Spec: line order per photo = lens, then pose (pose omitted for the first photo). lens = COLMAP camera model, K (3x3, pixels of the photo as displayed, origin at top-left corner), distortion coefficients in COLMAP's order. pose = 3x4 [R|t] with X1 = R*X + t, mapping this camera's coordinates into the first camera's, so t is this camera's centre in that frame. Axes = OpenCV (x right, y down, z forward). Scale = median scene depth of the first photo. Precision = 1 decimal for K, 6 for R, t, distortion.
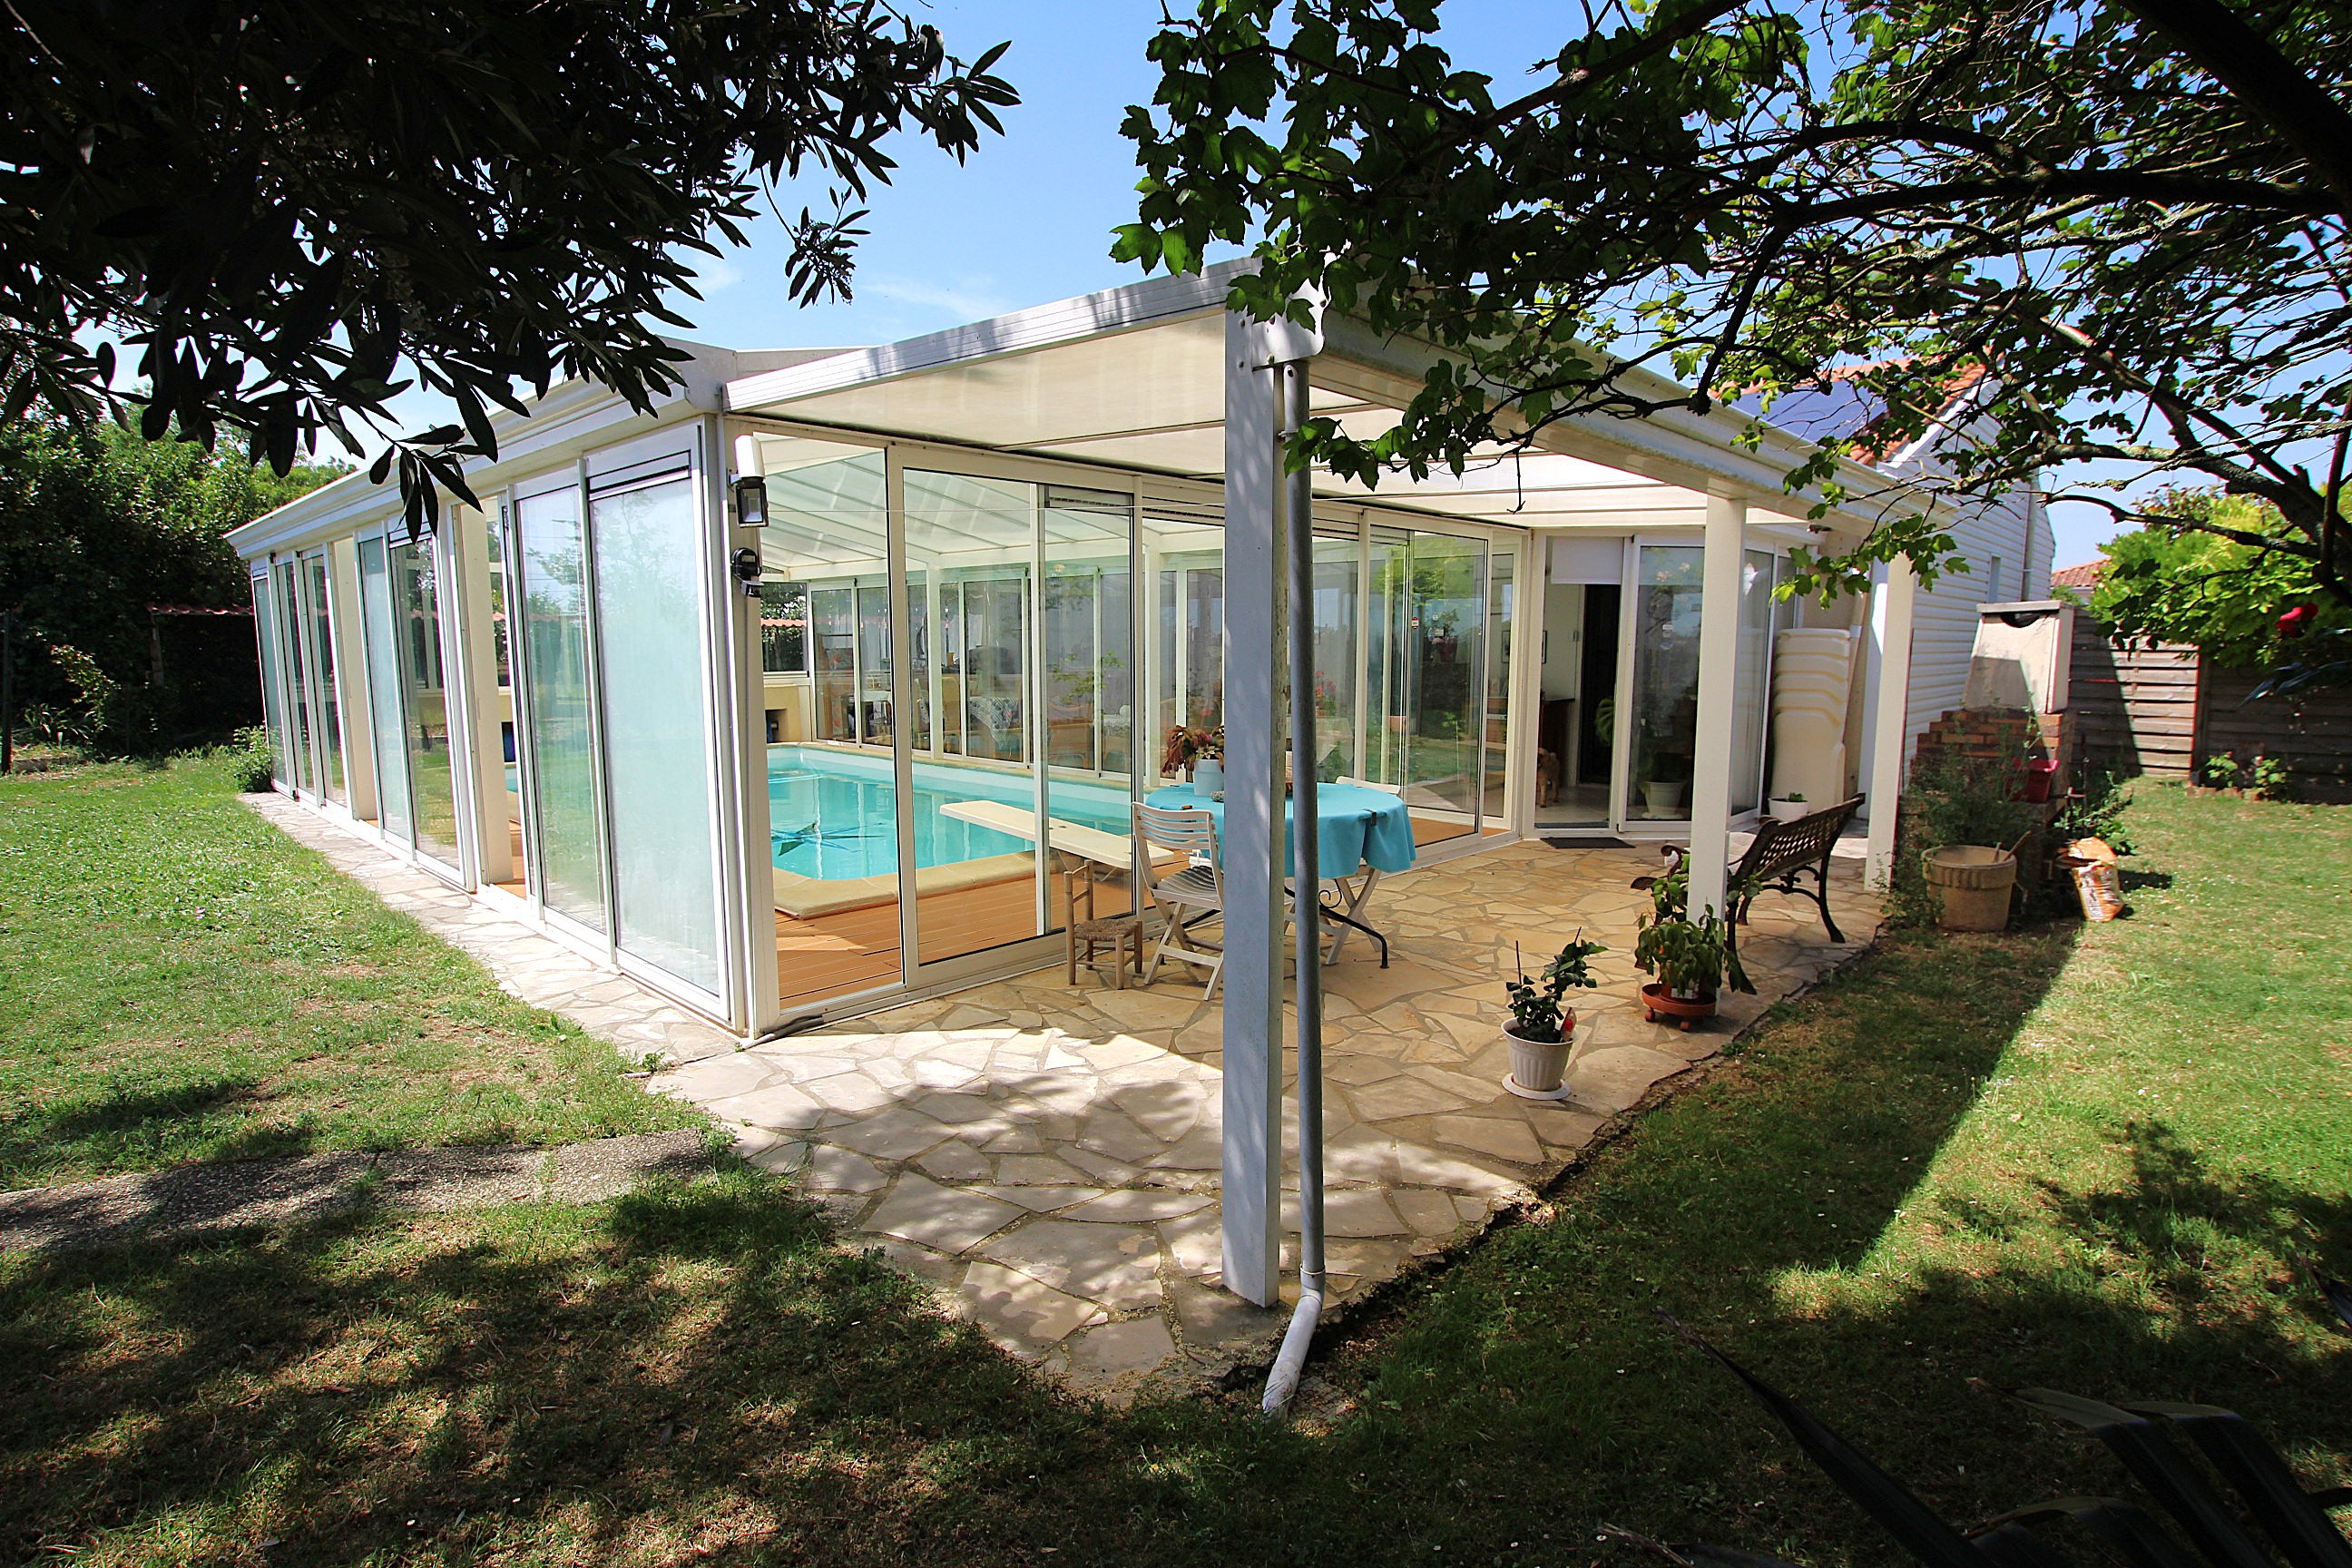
lens RADIAL K [[1129.9, 0, 1183.0], [0, 1129.9, 782.6], [0, 0, 1]] dist [0.000641, 0.000013]
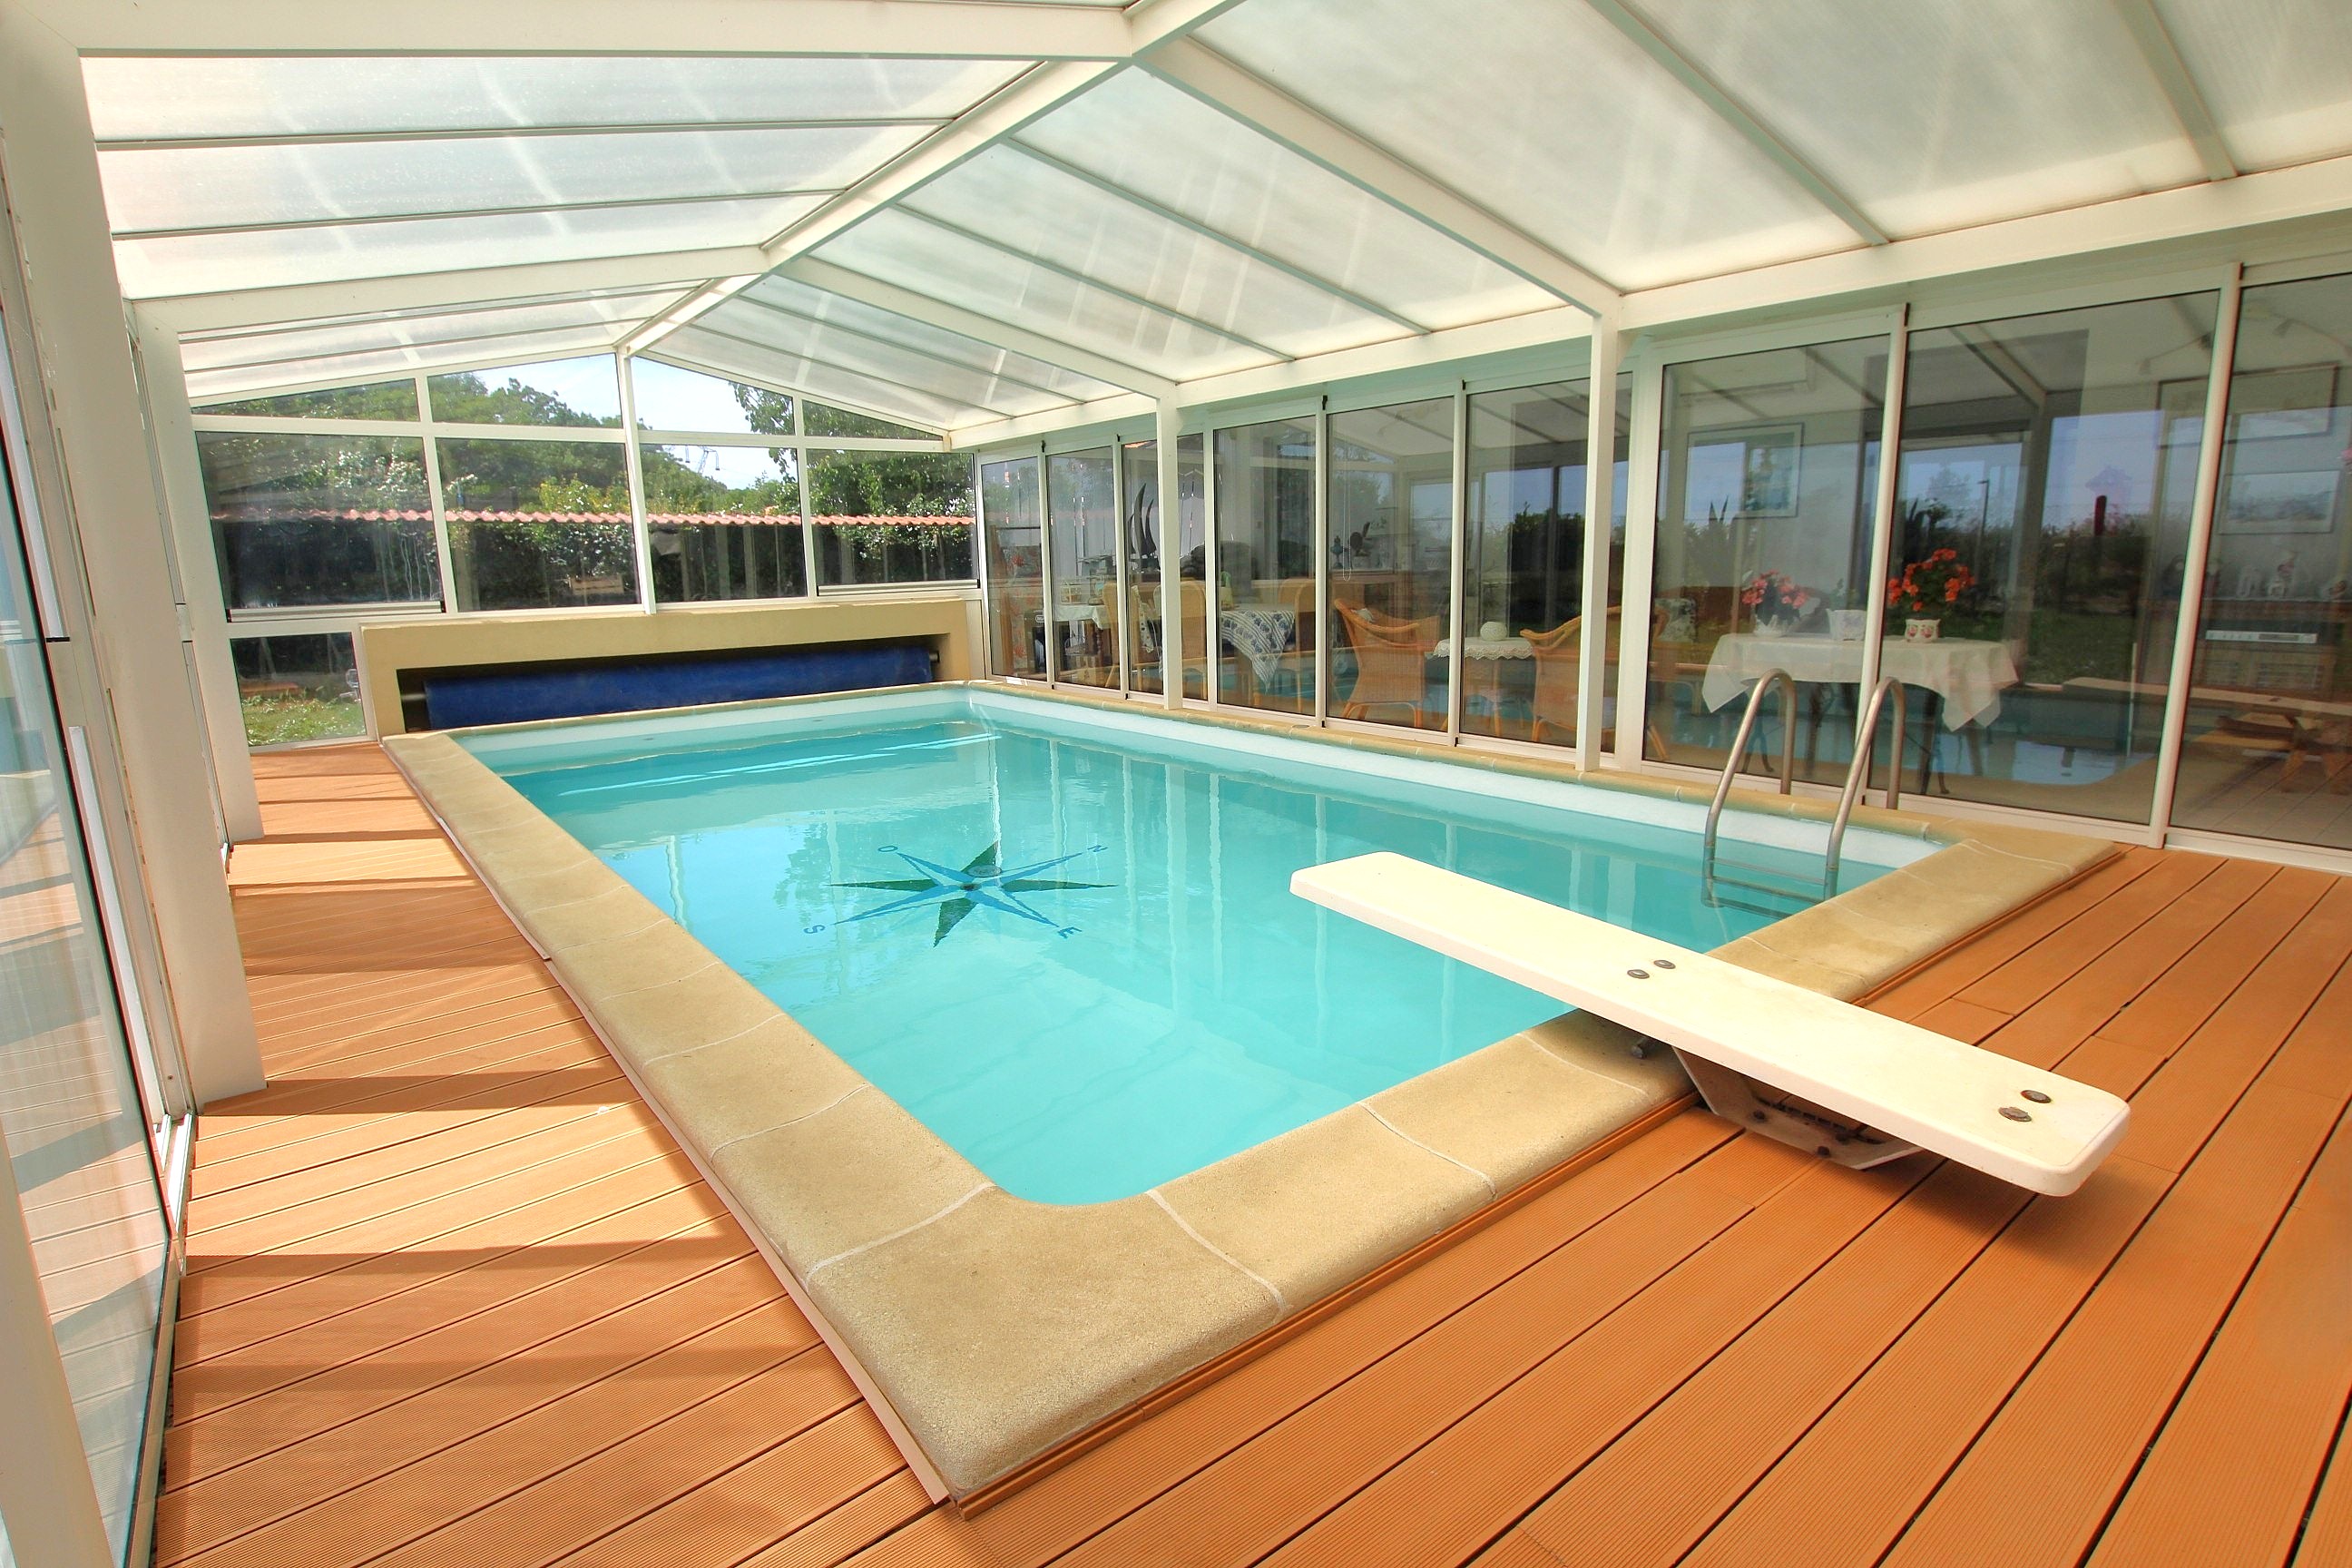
lens RADIAL K [[1129.9, 0, 1171.9], [0, 1129.9, 785.3], [0, 0, 1]] dist [0.000641, 0.000013]
pose [[0.989224, 0.017814, -0.145319, -0.107981], [-0.008324, 0.997808, 0.065653, -0.016579], [0.146170, -0.063736, 0.987204, 0.311737]]
